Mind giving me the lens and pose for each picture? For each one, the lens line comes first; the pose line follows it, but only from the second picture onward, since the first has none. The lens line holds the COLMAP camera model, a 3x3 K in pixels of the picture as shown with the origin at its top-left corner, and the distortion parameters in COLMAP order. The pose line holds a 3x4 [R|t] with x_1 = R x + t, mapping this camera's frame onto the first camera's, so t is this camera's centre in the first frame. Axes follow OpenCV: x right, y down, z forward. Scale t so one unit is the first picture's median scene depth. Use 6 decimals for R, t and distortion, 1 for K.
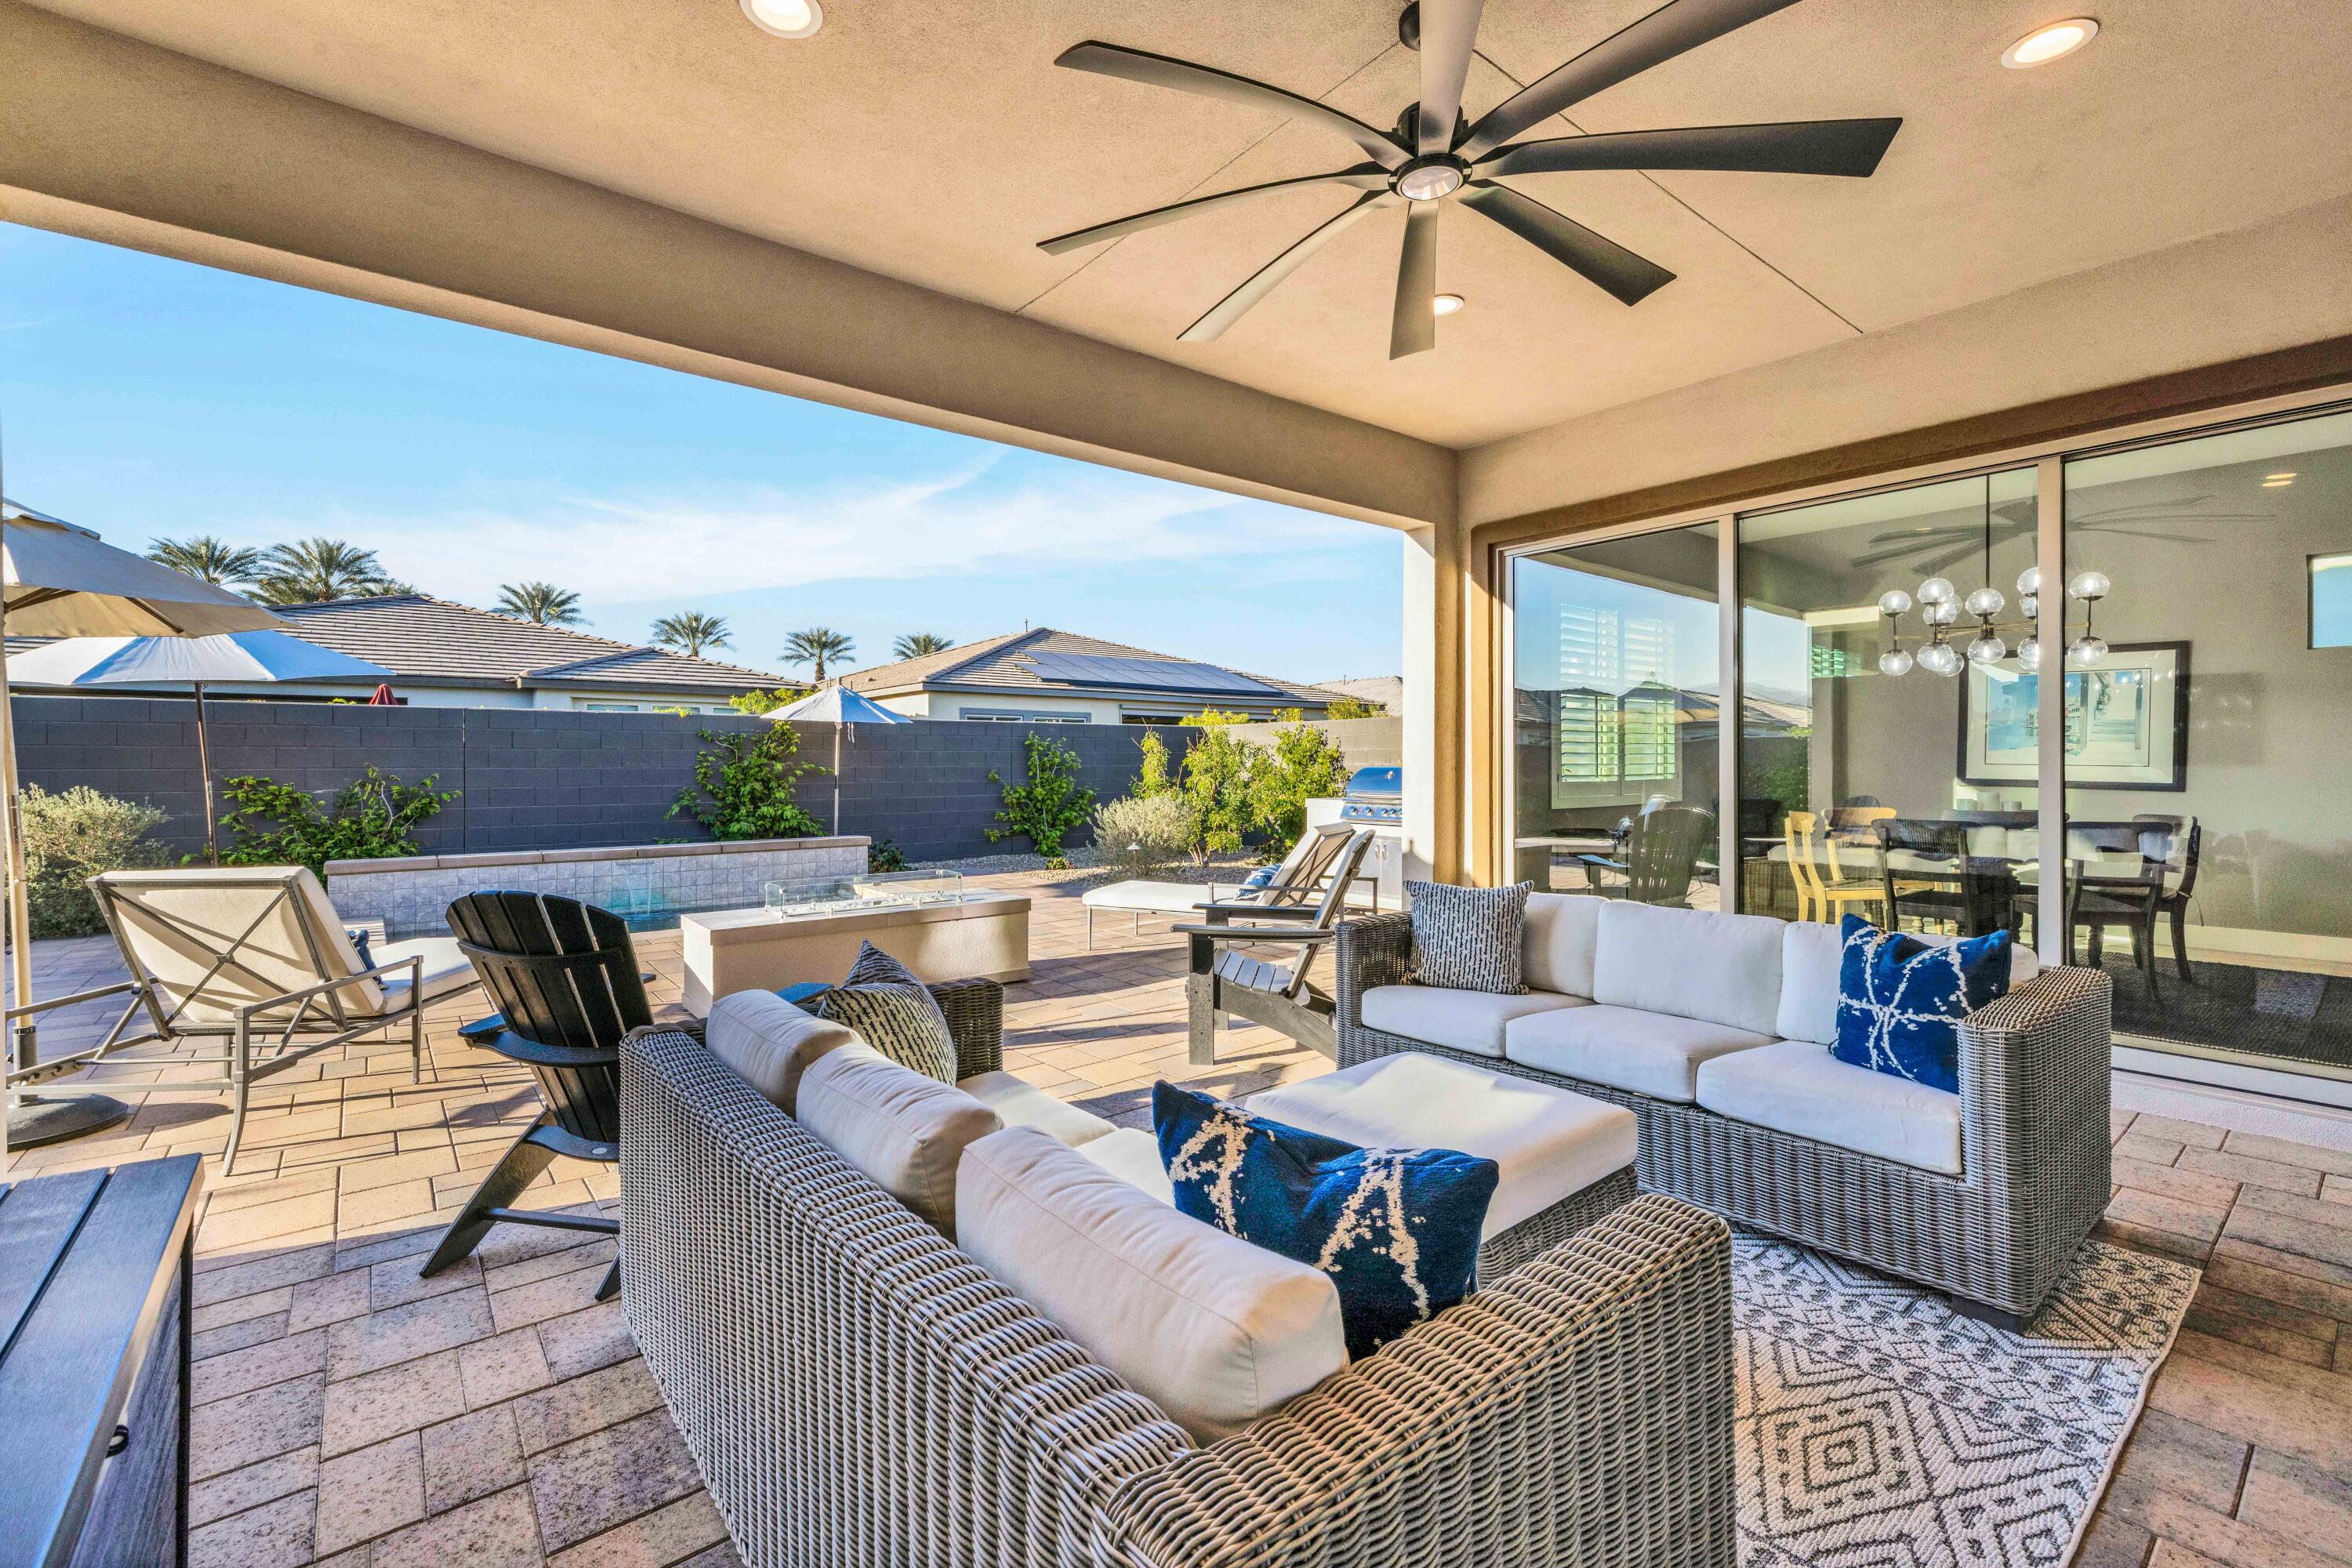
lens RADIAL K [[1009.7, 0, 1169.9], [0, 1009.7, 760.6], [0, 0, 1]] dist [0.001572, 0.000265]
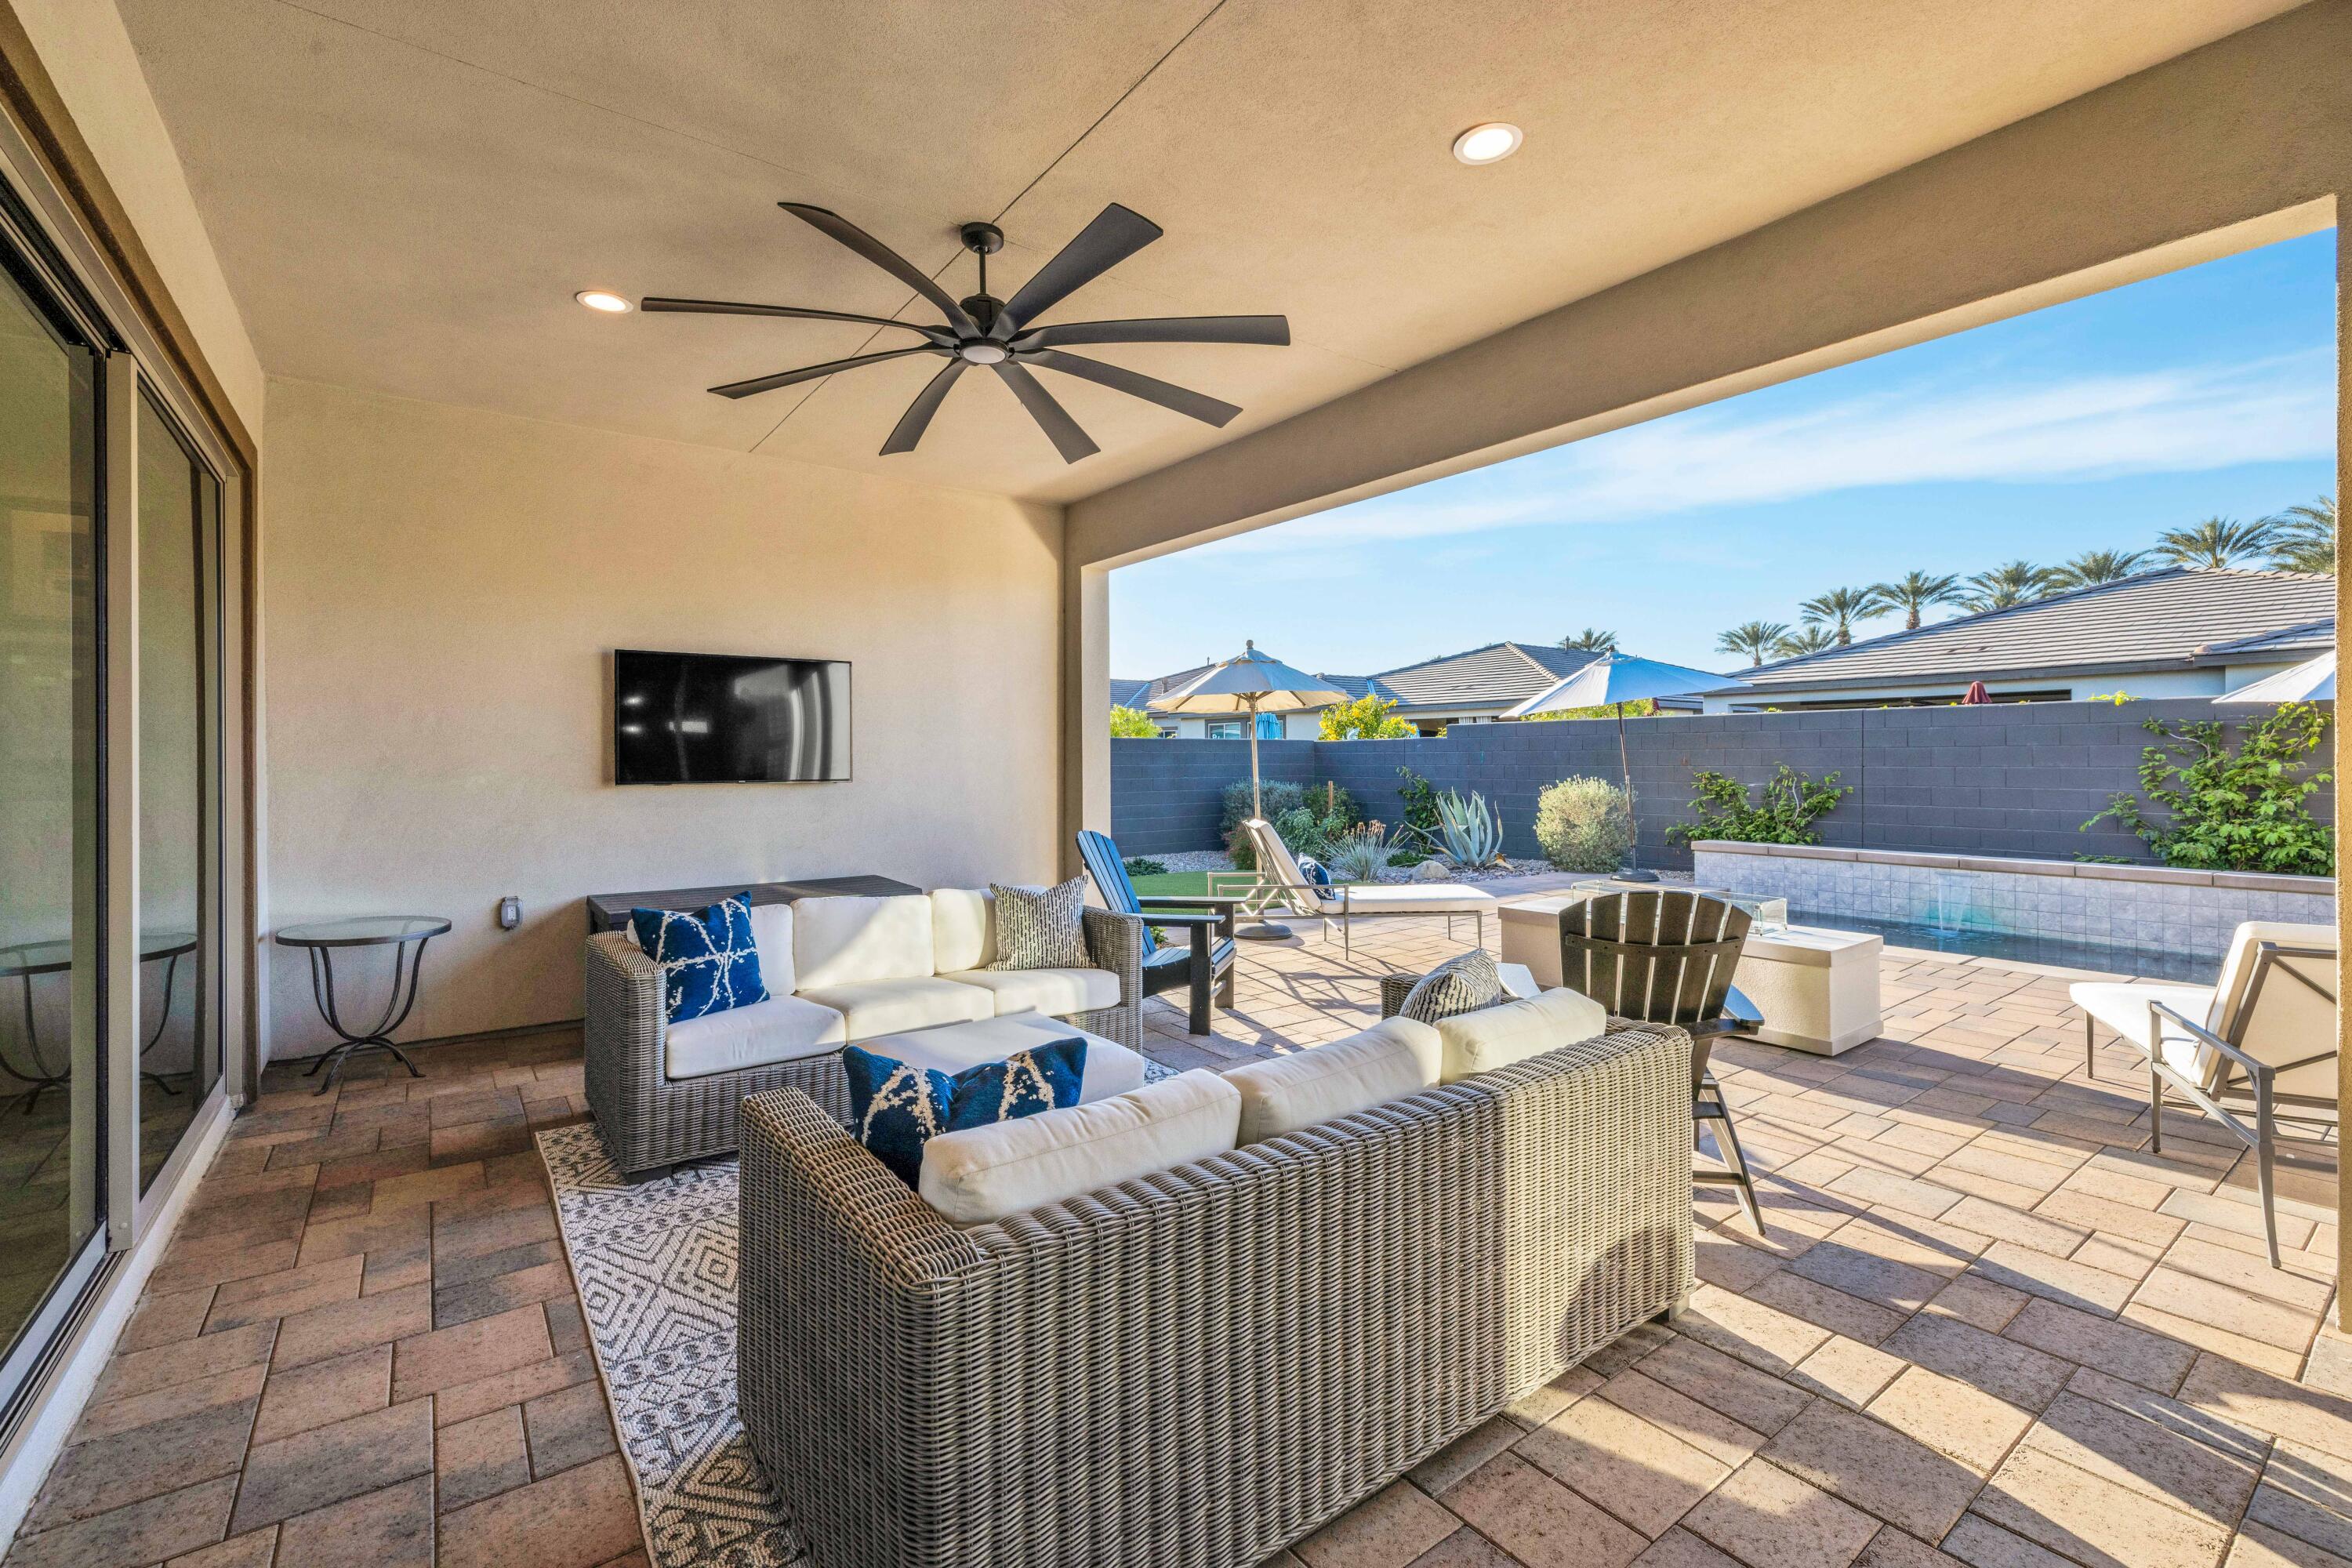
lens RADIAL K [[1009.7, 0, 1169.9], [0, 1009.7, 760.6], [0, 0, 1]] dist [0.001572, 0.000265]
pose [[-0.041122, 0.005090, -0.999141, 0.371688], [0.007654, 0.999959, 0.004779, -0.009171], [0.999125, -0.007451, -0.041159, 0.304994]]
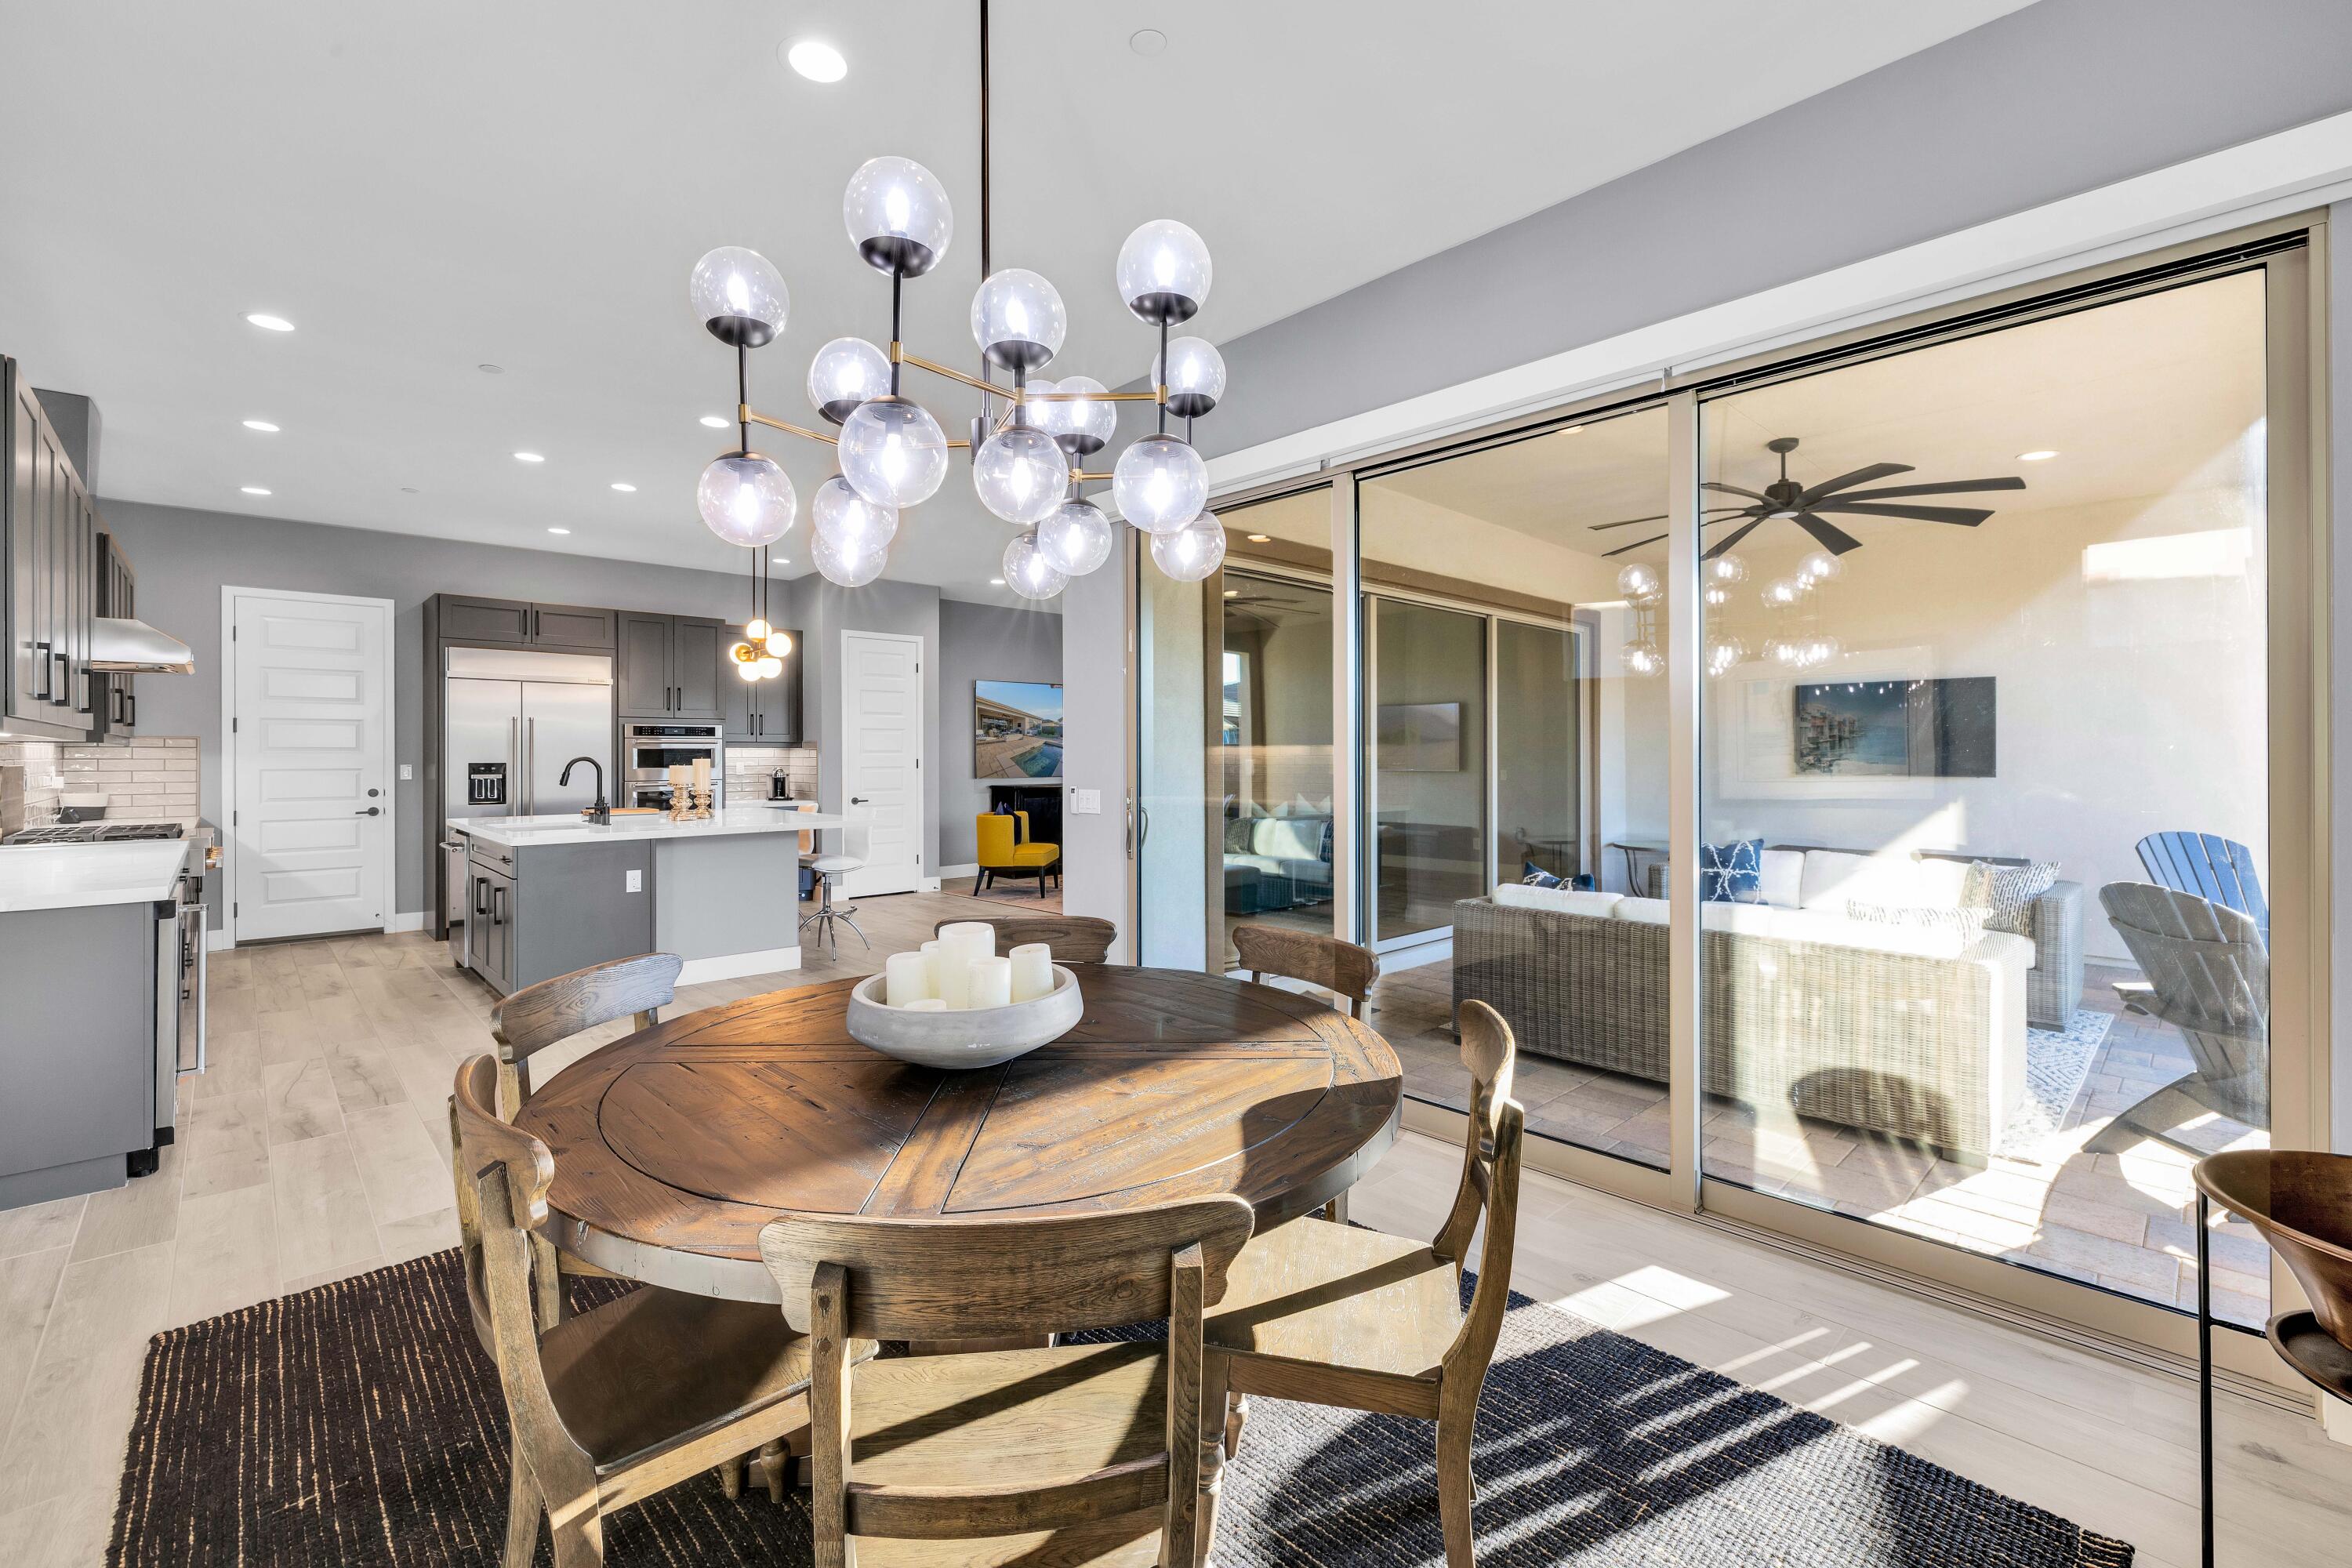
lens RADIAL K [[998.9, 0, 1165.7], [0, 998.9, 754.3], [0, 0, 1]] dist [0.001051, 0.000203]
pose [[-0.996827, 0.004262, -0.079480, 0.417027], [0.004530, 0.999985, -0.003189, -0.011675], [0.079465, -0.003539, -0.996831, 0.718698]]
